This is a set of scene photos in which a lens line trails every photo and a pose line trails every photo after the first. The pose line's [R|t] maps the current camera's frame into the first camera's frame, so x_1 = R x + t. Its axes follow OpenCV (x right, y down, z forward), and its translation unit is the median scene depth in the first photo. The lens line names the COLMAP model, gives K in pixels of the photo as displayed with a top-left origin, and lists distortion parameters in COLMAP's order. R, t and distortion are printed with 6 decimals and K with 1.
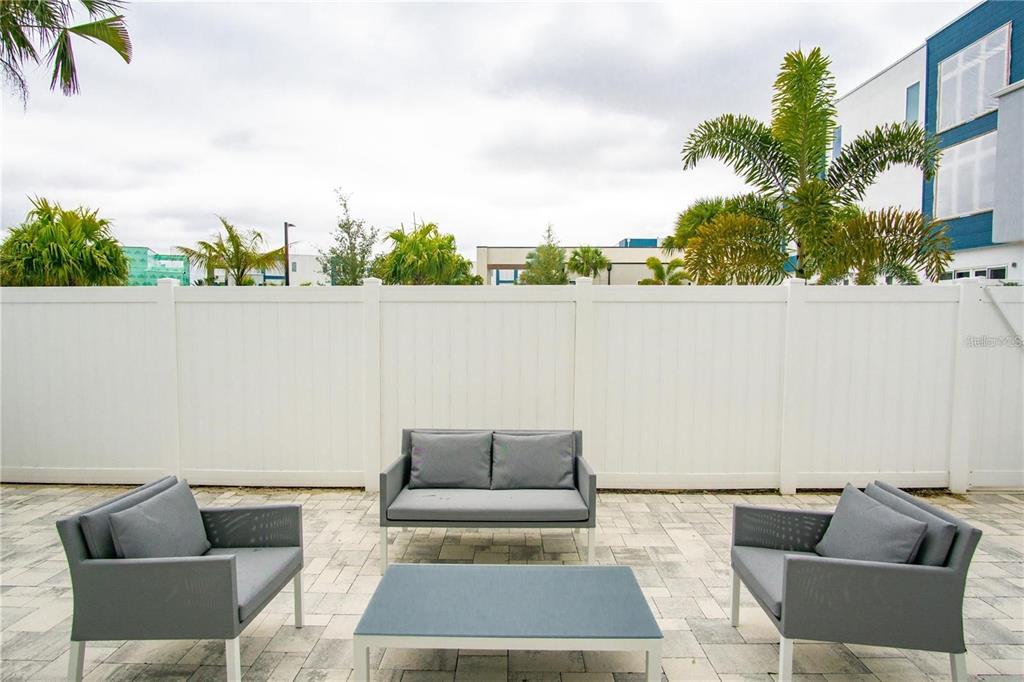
lens RADIAL K [[584.7, 0, 514.9], [0, 584.7, 310.3], [0, 0, 1]] dist [-0.018069, 0.003062]
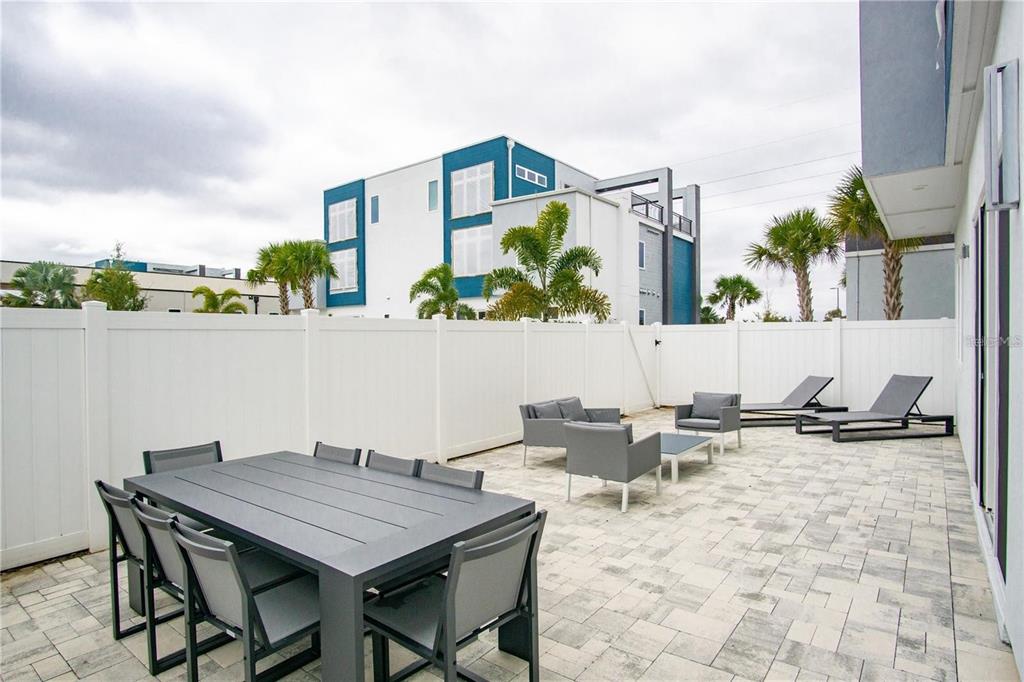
lens RADIAL K [[571.2, 0, 509.5], [0, 571.2, 325.9], [0, 0, 1]] dist [-0.020174, 0.001765]
pose [[0.593309, 0.006155, 0.804951, -0.372770], [0.011414, 0.999806, -0.016058, -0.001854], [-0.804894, 0.018715, 0.593123, 0.005372]]
